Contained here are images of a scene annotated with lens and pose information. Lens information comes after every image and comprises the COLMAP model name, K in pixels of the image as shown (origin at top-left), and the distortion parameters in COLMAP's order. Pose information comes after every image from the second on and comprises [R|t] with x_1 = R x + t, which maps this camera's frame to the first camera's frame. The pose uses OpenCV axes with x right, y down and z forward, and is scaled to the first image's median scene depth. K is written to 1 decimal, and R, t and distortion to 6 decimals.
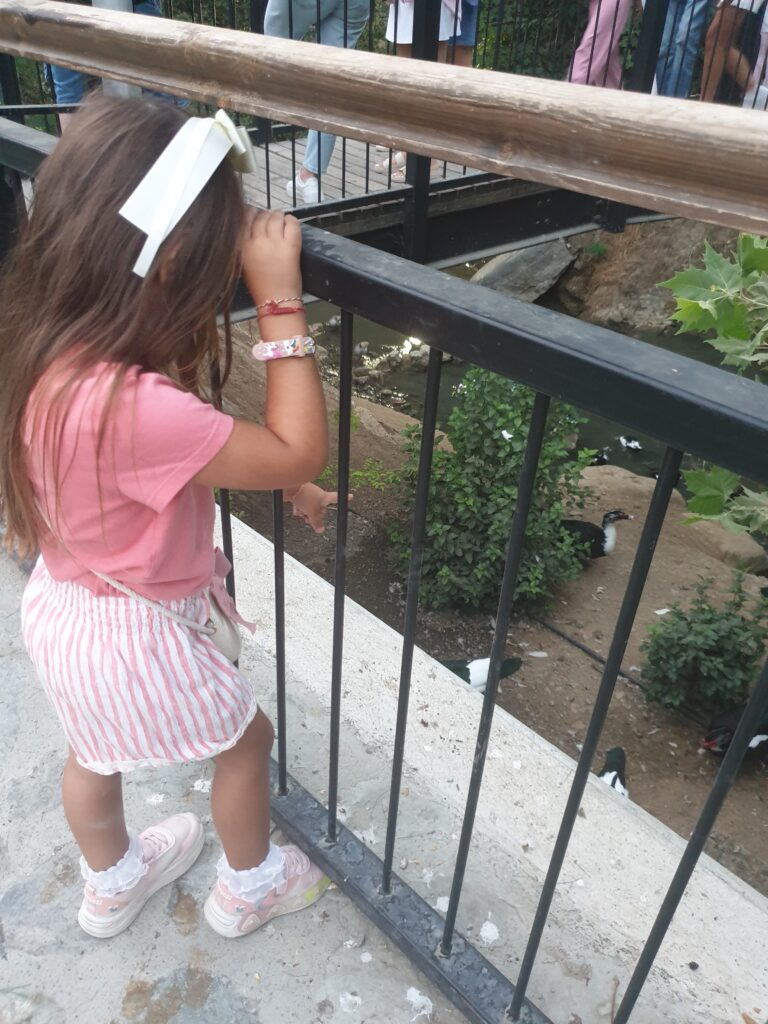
lens RADIAL K [[800.8, 0, 382.3], [0, 800.8, 512.0], [0, 0, 1]] dist [0.015320, 0.003248]
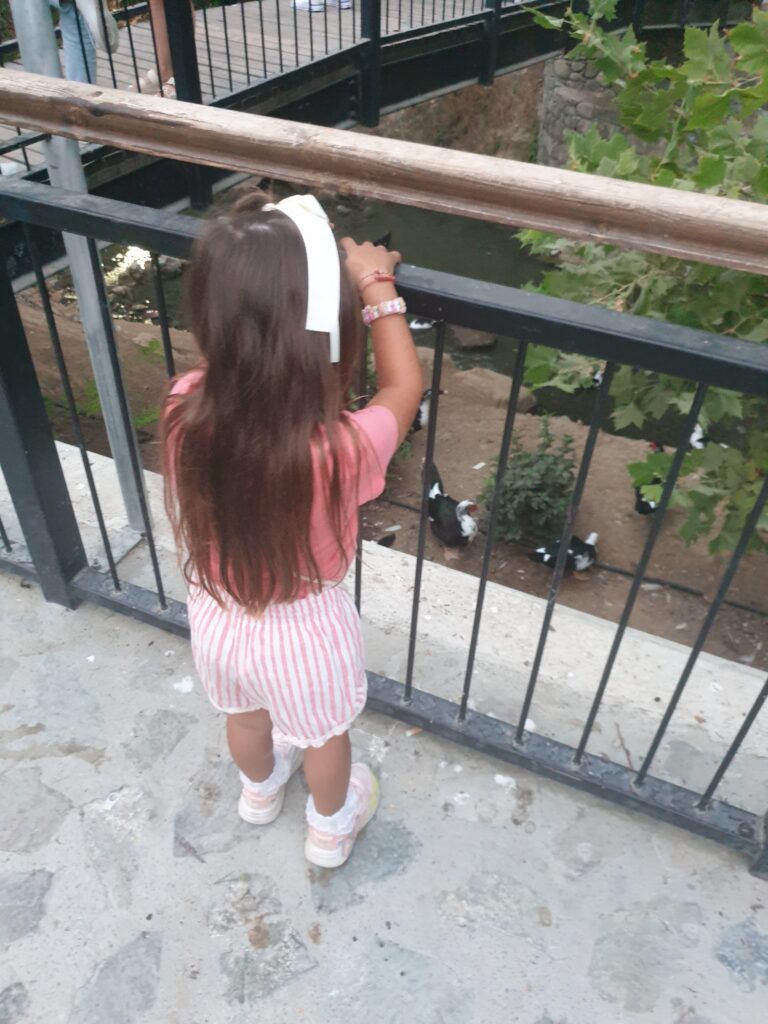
lens RADIAL K [[800.8, 0, 386.2], [0, 800.8, 511.9], [0, 0, 1]] dist [0.015320, 0.003248]
pose [[0.930432, -0.251003, 0.267008, -0.314528], [0.212056, 0.962999, 0.166330, -0.098485], [-0.298877, -0.098139, 0.949232, -0.177707]]
